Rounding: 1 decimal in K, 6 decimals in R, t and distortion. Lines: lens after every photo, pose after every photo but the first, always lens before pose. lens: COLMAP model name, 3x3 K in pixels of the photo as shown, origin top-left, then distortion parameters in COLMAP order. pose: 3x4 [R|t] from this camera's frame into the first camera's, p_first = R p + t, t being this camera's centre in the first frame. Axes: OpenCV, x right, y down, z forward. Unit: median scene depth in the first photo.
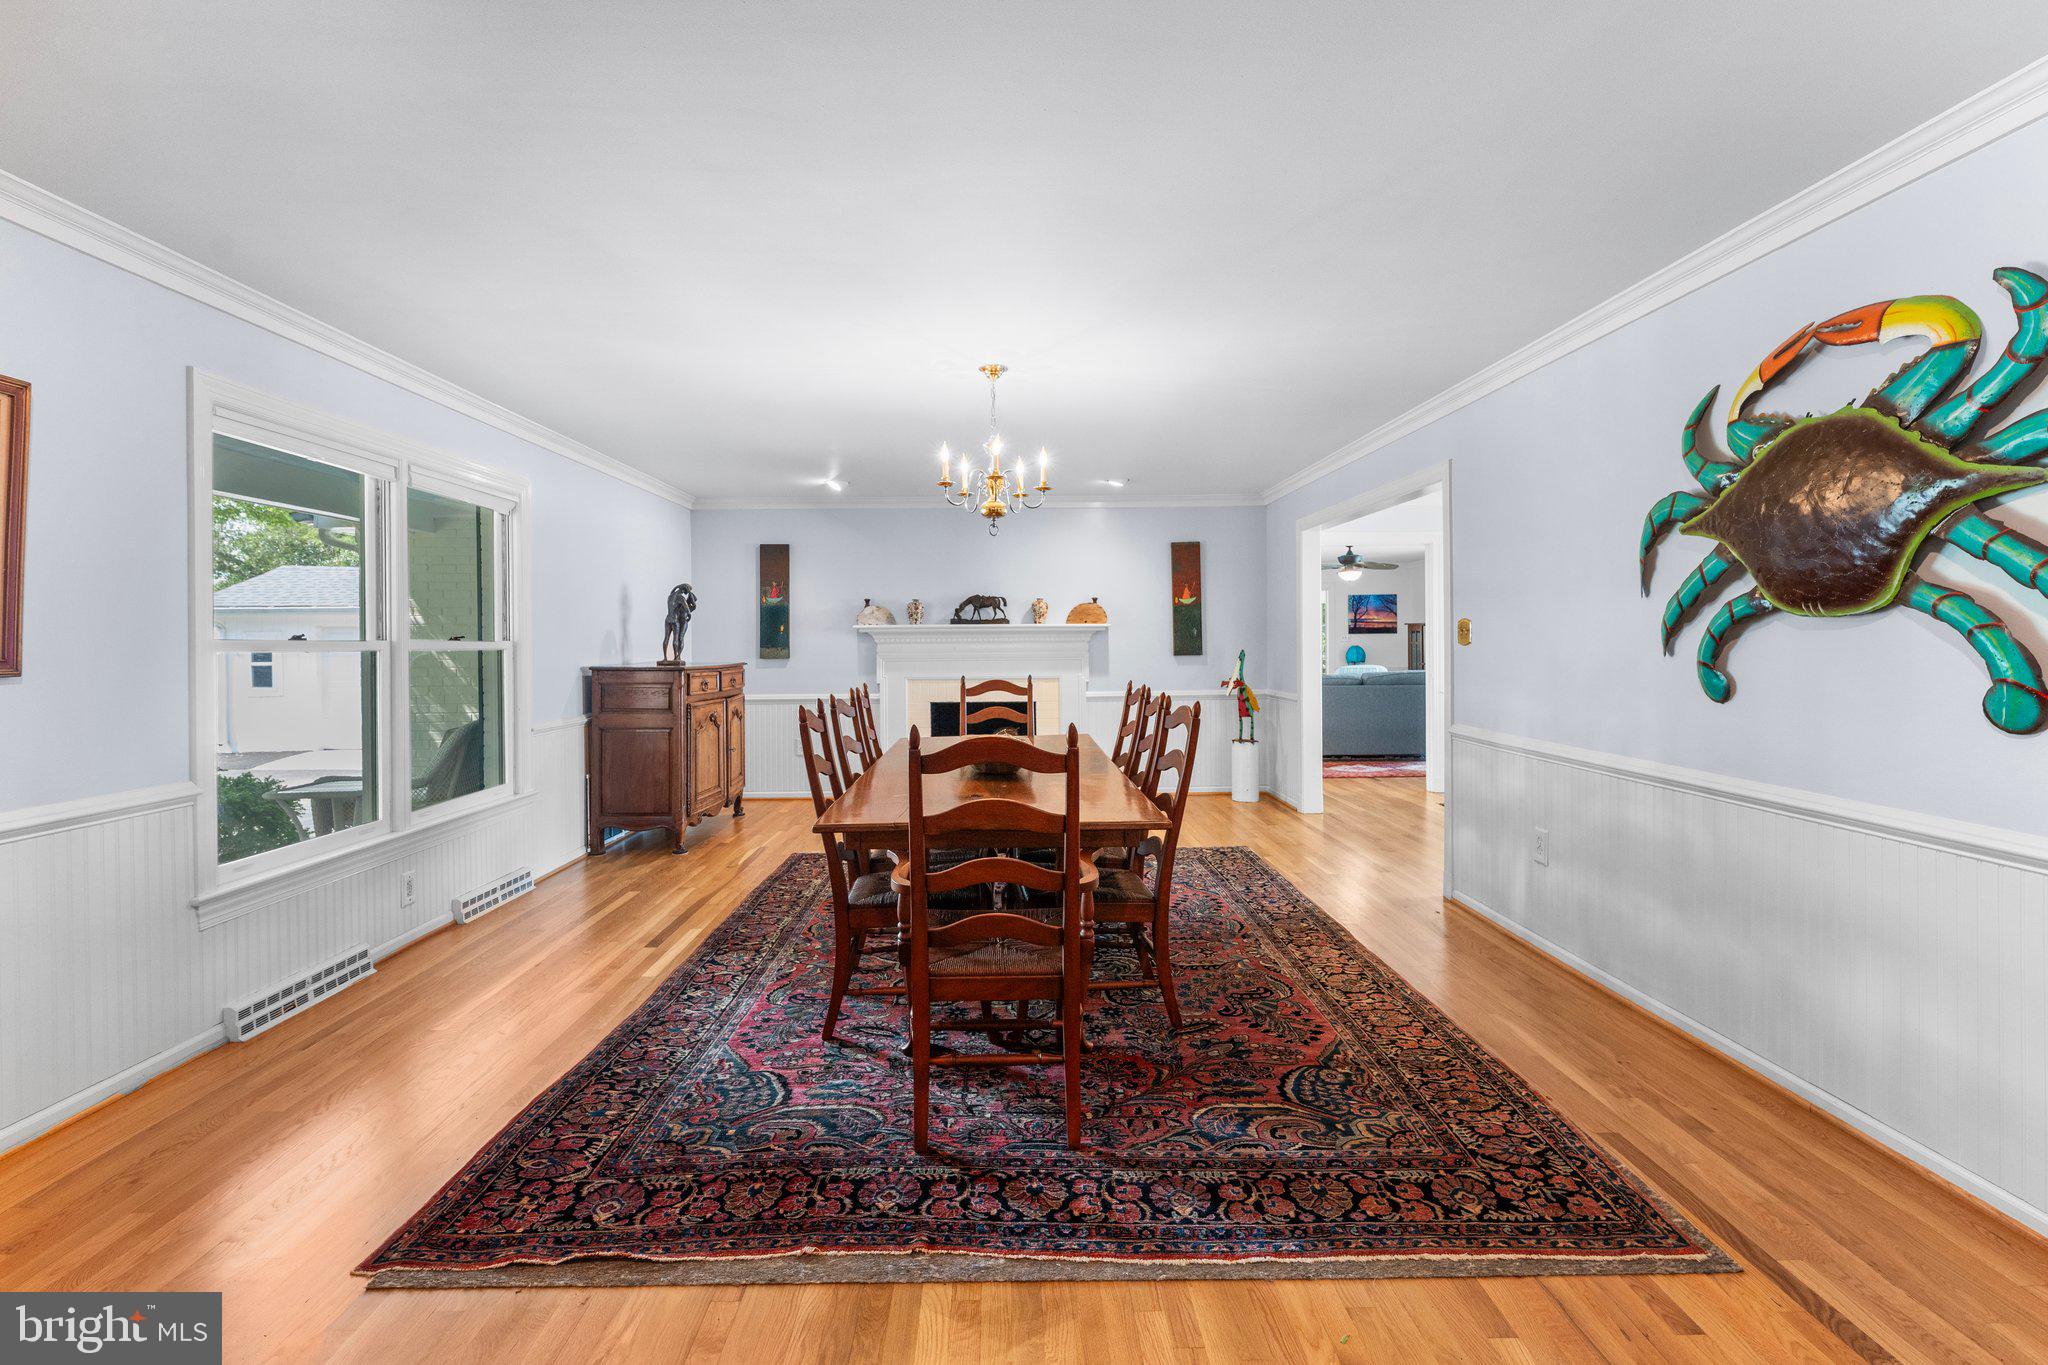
lens RADIAL K [[914.9, 0, 1004.6], [0, 914.9, 673.0], [0, 0, 1]] dist [-0.001256, 0.000452]
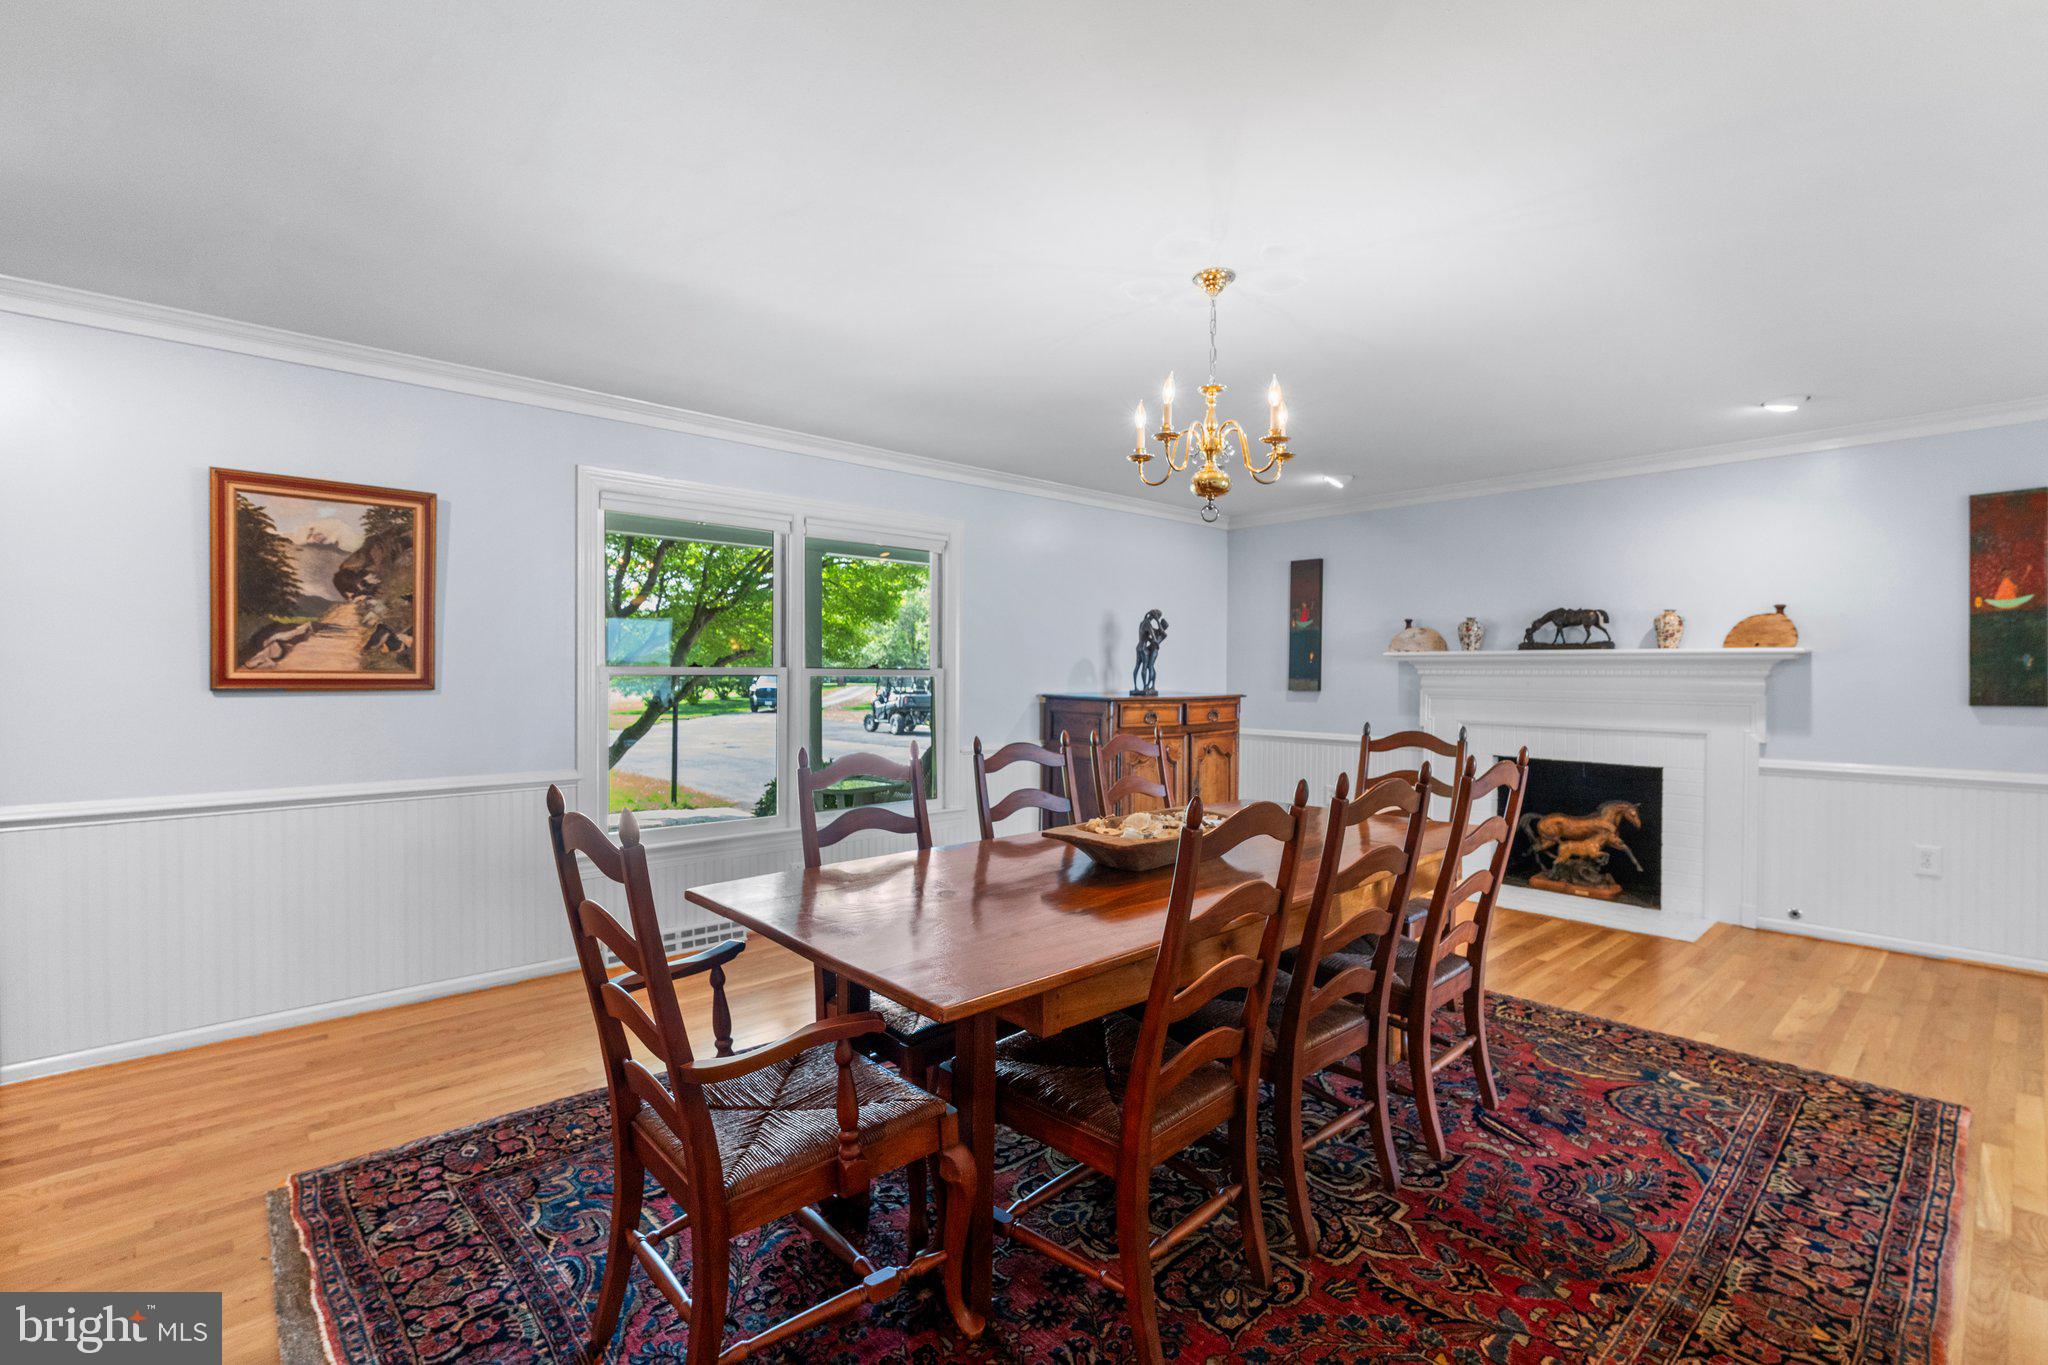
lens RADIAL K [[891.3, 0, 1032.0], [0, 891.3, 704.1], [0, 0, 1]] dist [-0.000718, 0.000314]
pose [[0.663413, 0.037775, -0.747300, 0.214695], [-0.034694, 0.999204, 0.019708, -0.011231], [0.747449, 0.012852, 0.664195, 0.242204]]
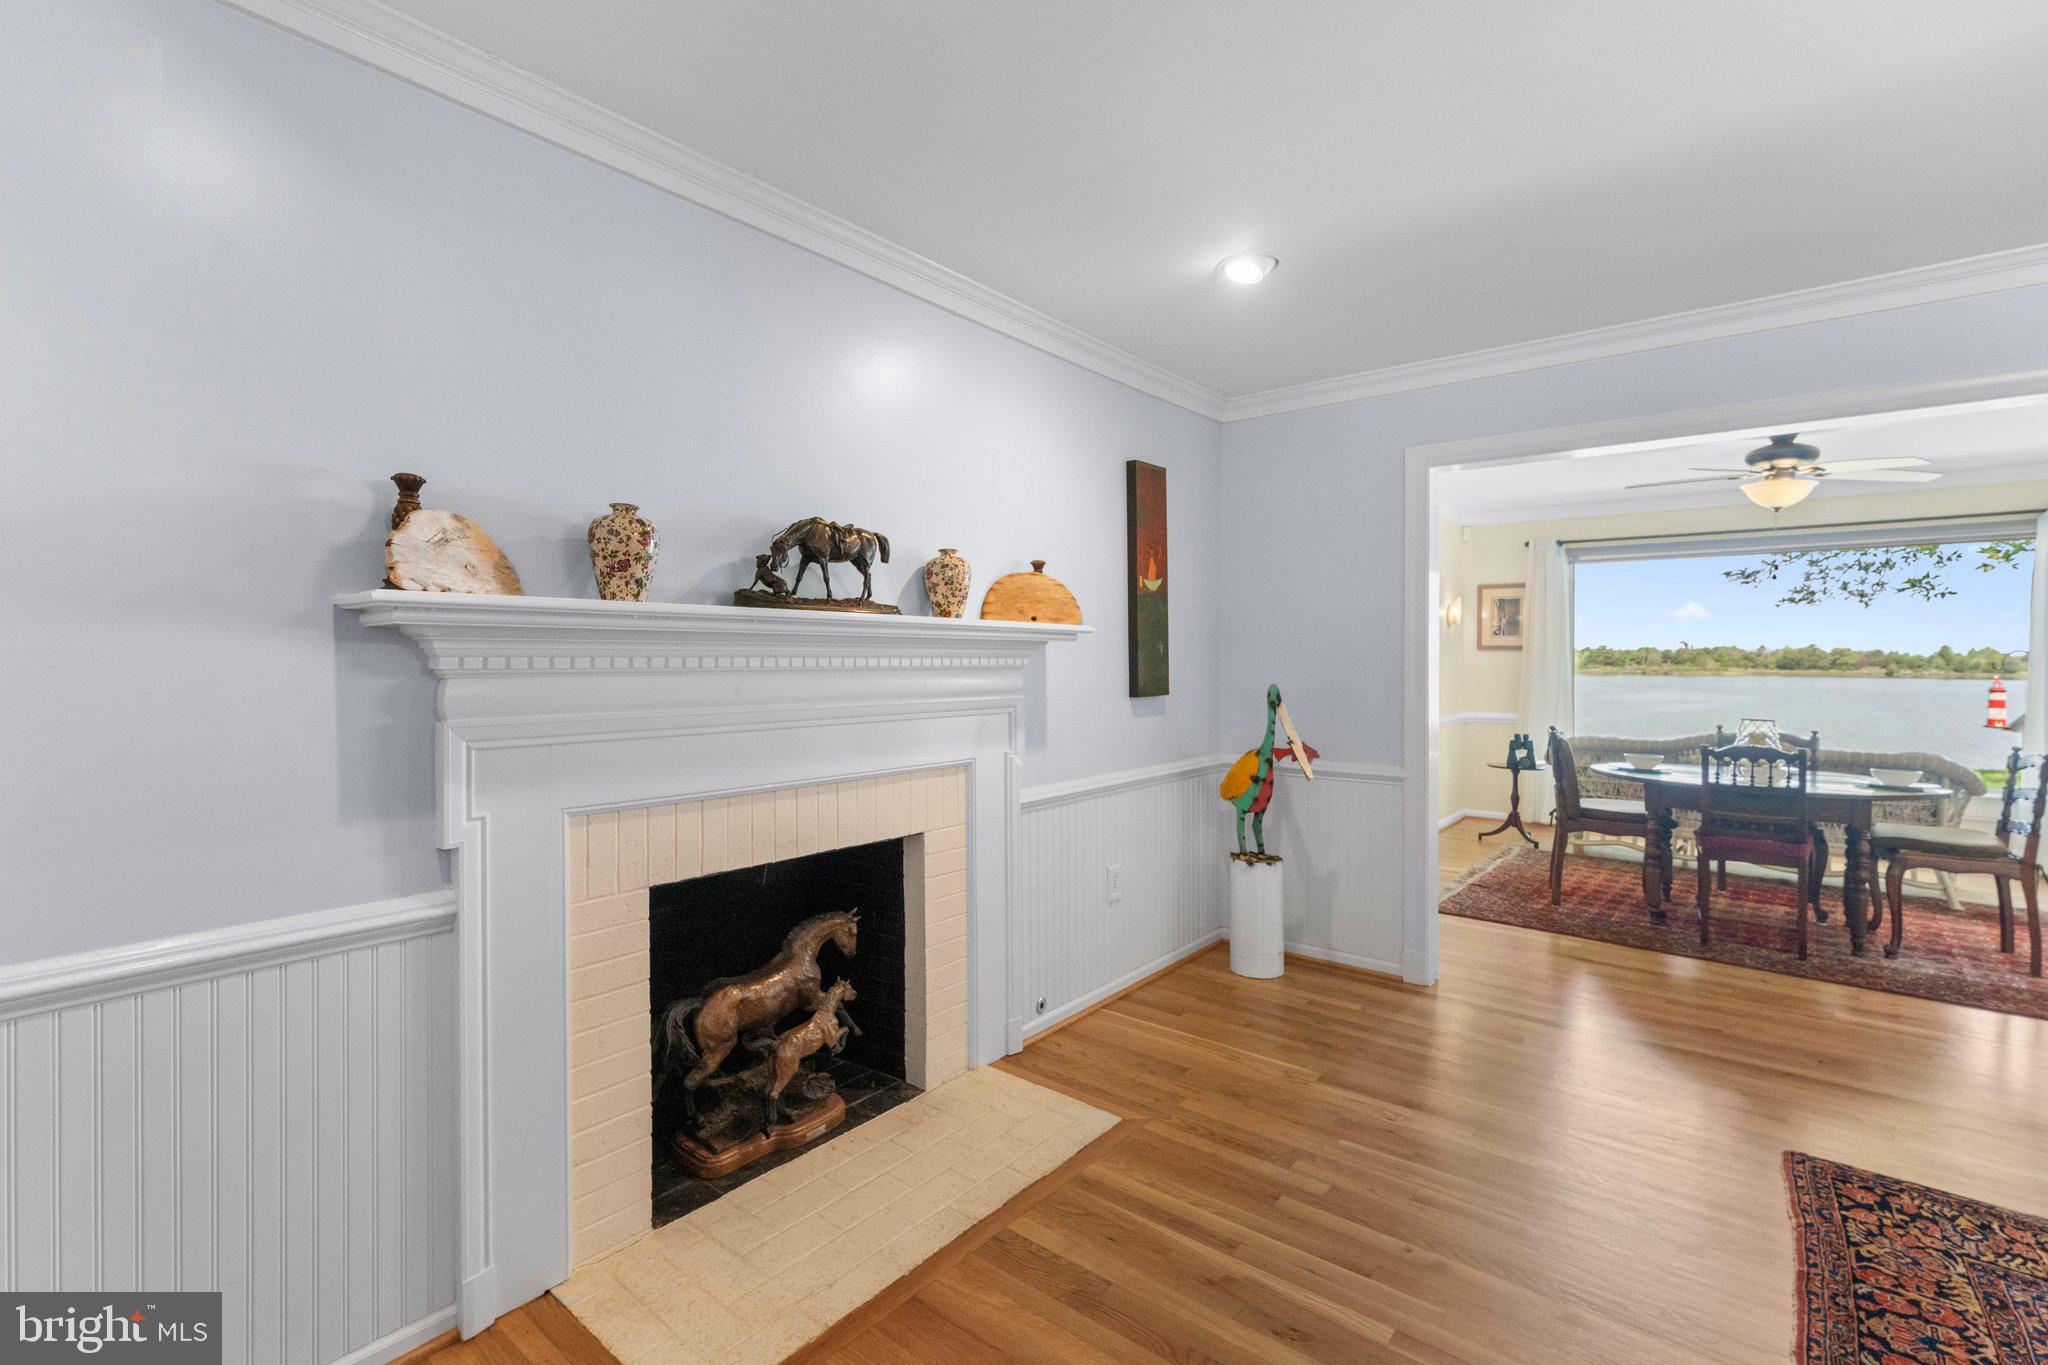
lens RADIAL K [[921.2, 0, 1014.6], [0, 921.2, 655.2], [0, 0, 1]] dist [-0.001193, 0.000423]
pose [[0.642269, 0.011901, 0.766387, -0.226510], [0.013863, 0.999536, -0.027139, -0.029255], [-0.766354, 0.028055, 0.641805, 0.748539]]
